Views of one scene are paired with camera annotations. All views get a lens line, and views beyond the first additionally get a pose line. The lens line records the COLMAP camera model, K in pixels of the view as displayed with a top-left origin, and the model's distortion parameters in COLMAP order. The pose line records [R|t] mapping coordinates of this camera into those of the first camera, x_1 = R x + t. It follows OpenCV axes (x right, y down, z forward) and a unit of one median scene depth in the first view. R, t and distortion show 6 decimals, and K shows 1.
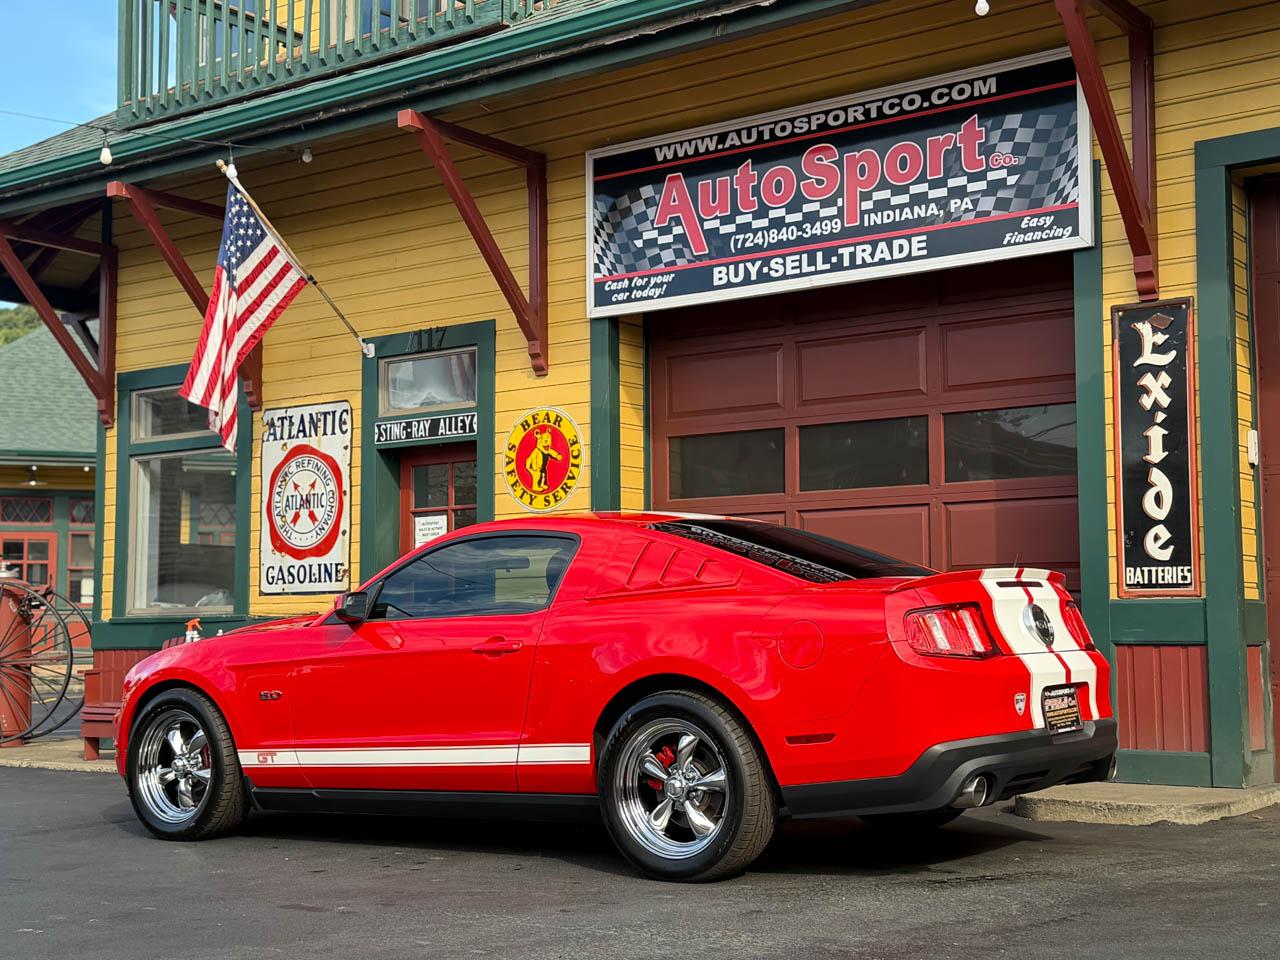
lens RADIAL K [[1697.4, 0, 660.2], [0, 1697.4, 488.5], [0, 0, 1]] dist [0.088403, 0.000000]
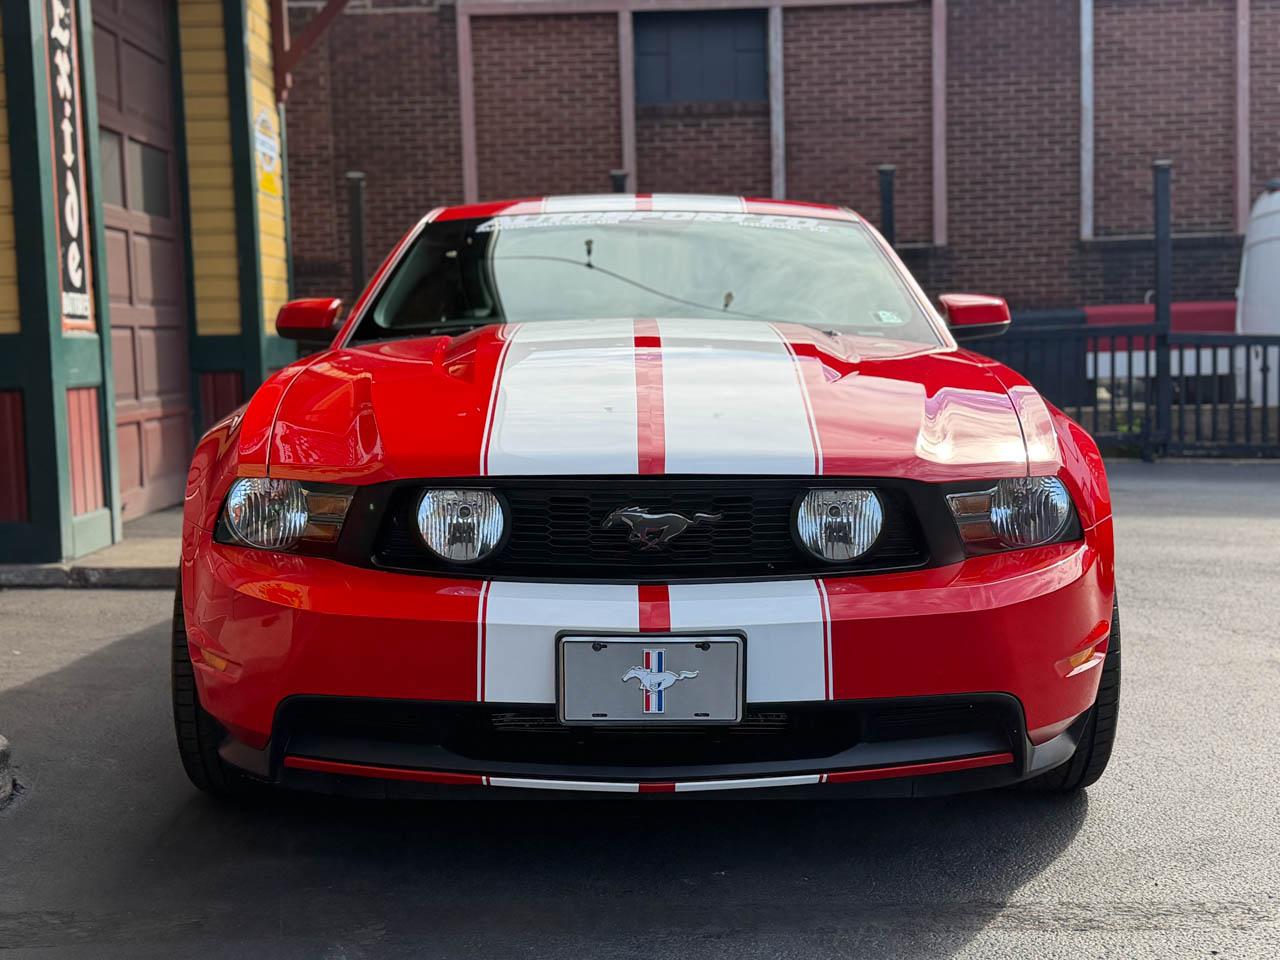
lens RADIAL K [[1749.3, 0, 635.8], [0, 1749.3, 474.8], [0, 0, 1]] dist [0.107258, 0.000000]
pose [[-0.578406, -0.041945, 0.814670, -0.489849], [-0.041617, 0.998894, 0.021883, 0.089041], [-0.814687, -0.021247, -0.579512, 1.098979]]
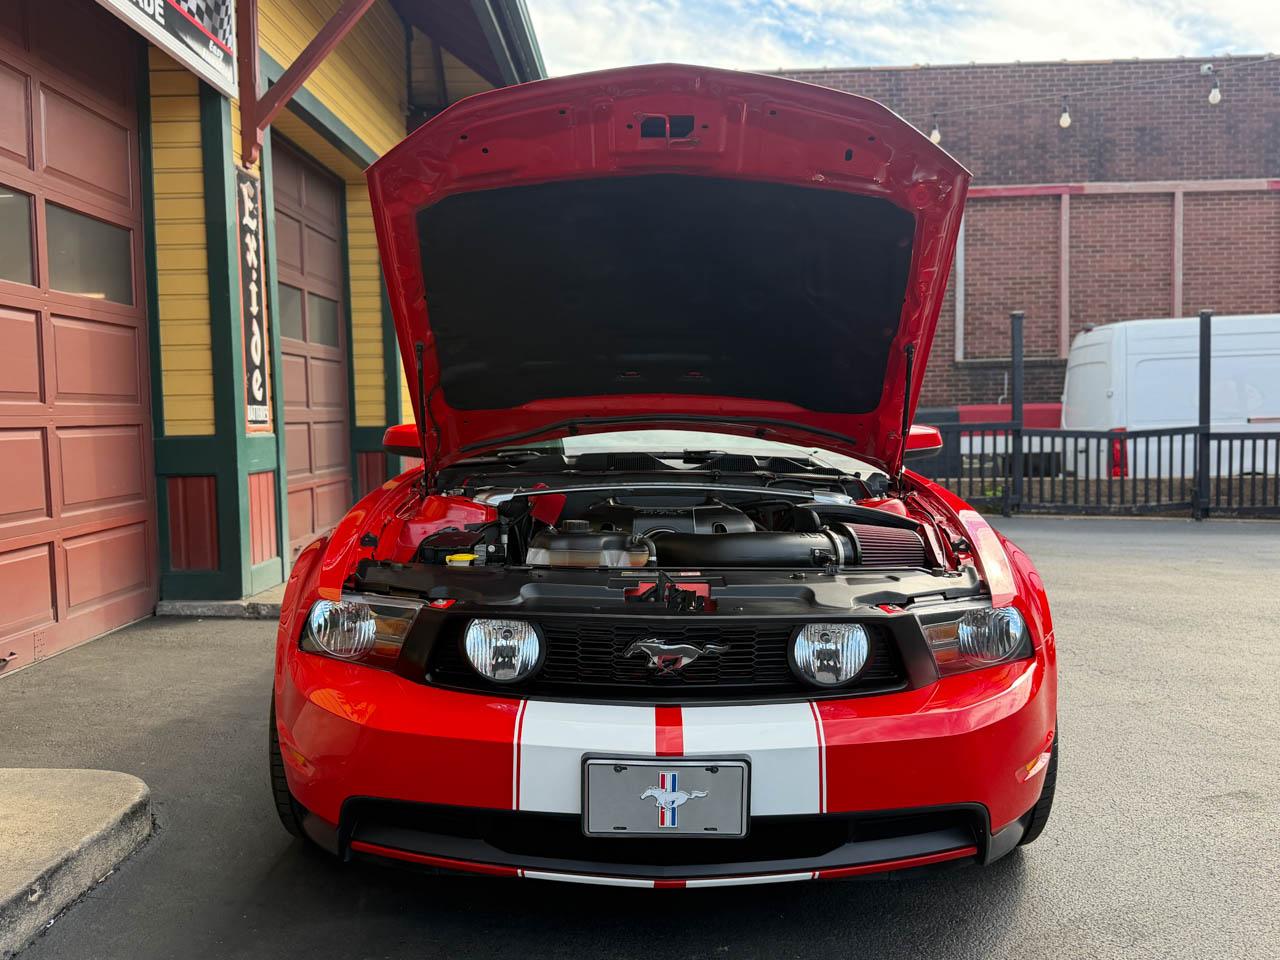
lens RADIAL K [[1115.9, 0, 637.6], [0, 1115.9, 486.8], [0, 0, 1]] dist [0.117075, -0.190389]
pose [[-0.564846, -0.037617, 0.824339, -0.422626], [-0.051495, 0.998620, 0.010285, 0.068719], [-0.823588, -0.036639, -0.566004, 1.052218]]
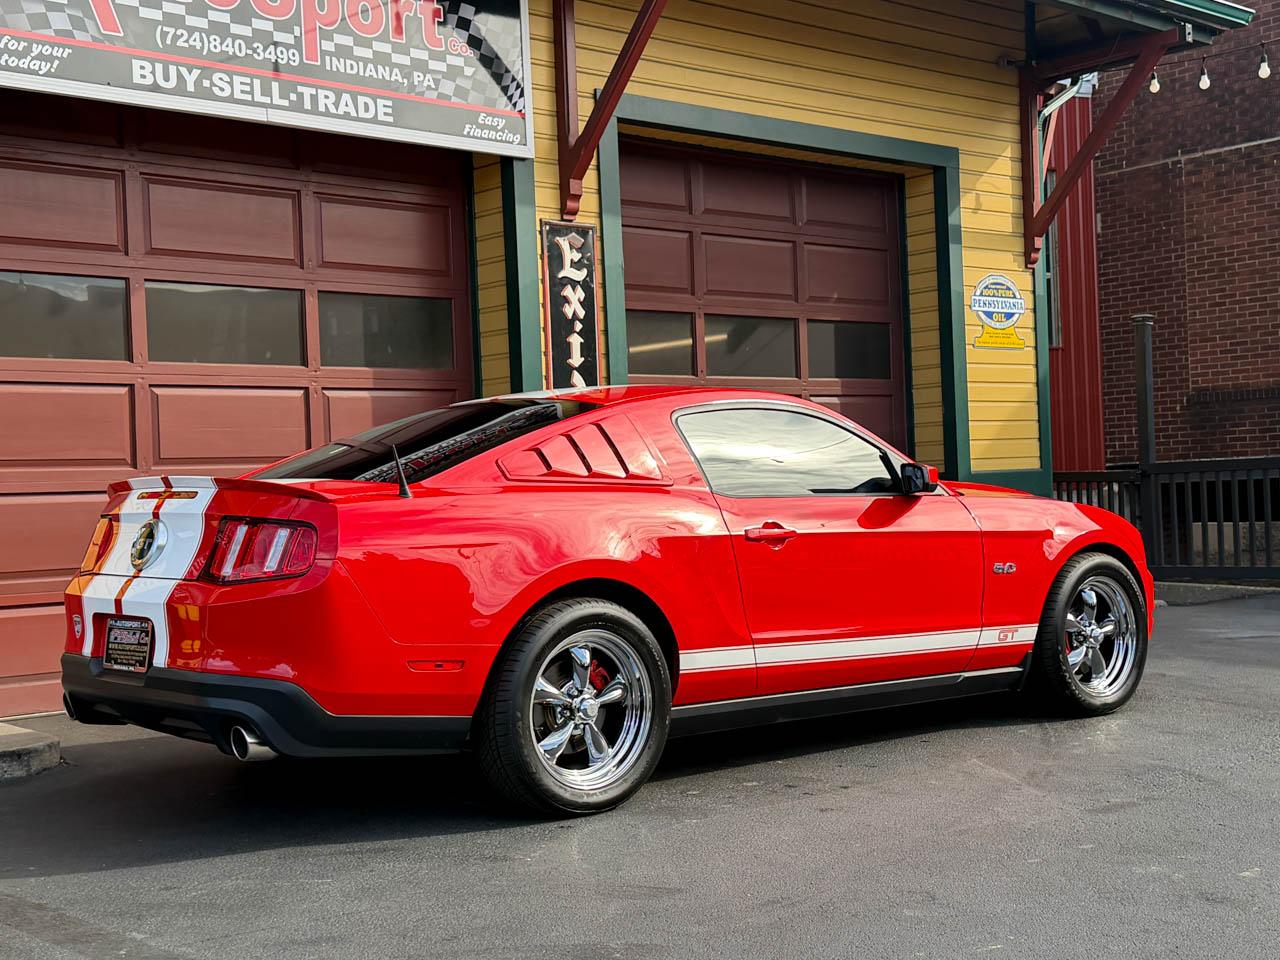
lens RADIAL K [[1697.4, 0, 642.2], [0, 1697.4, 490.2], [0, 0, 1]] dist [0.088403, 0.000000]
pose [[0.211584, 0.000737, 0.977360, -0.687088], [-0.043550, 0.999014, 0.008675, 0.047187], [-0.976389, -0.044399, 0.211407, 0.621975]]
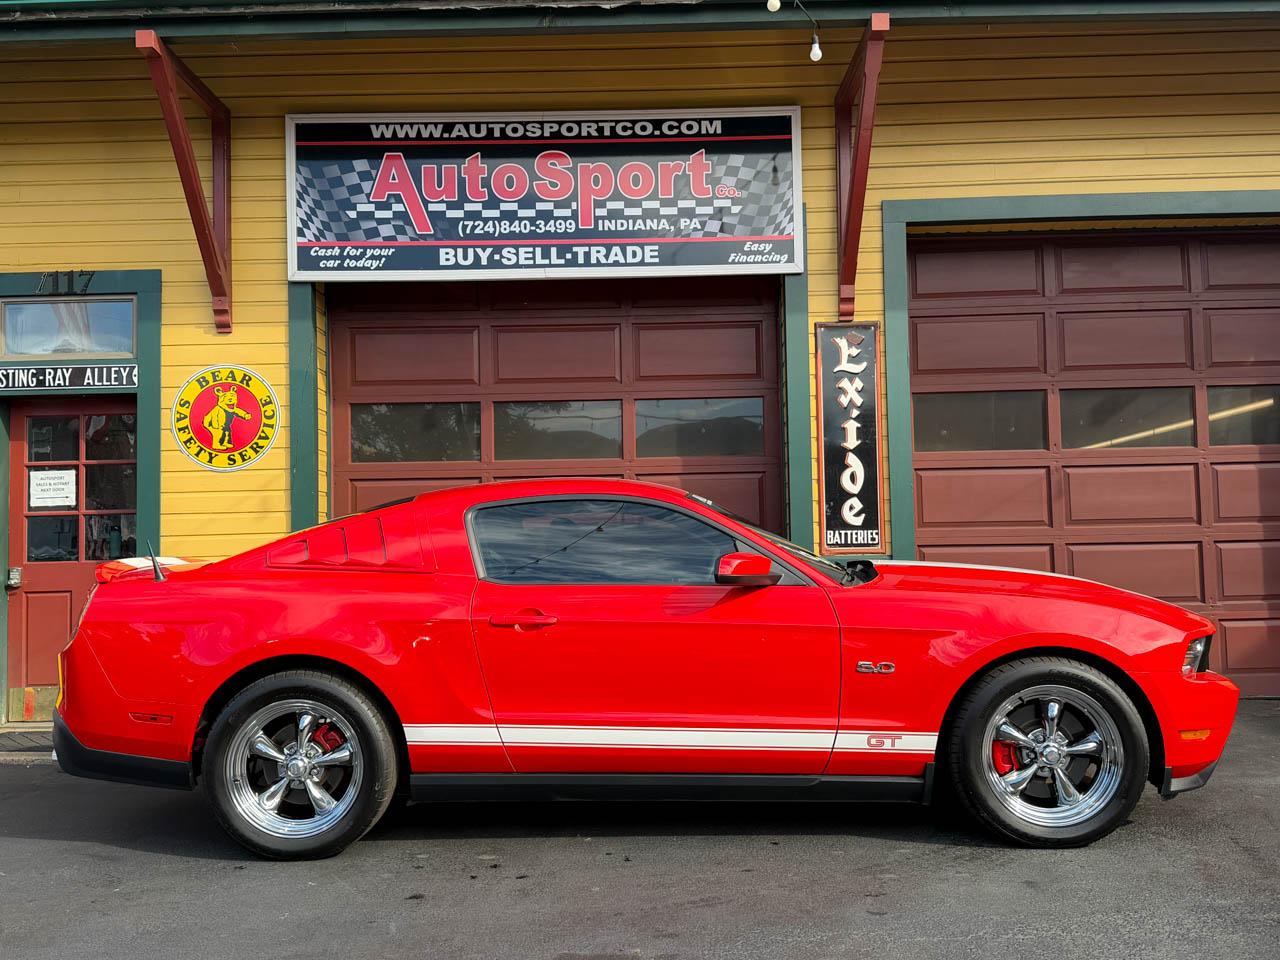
lens RADIAL K [[1220.2, 0, 644.5], [0, 1220.2, 484.0], [0, 0, 1]] dist [0.106270, 0.000000]
pose [[0.814765, 0.025009, 0.579252, -0.315535], [-0.034719, 0.999381, 0.005686, 0.009840], [-0.578751, -0.024743, 0.815129, 0.298406]]
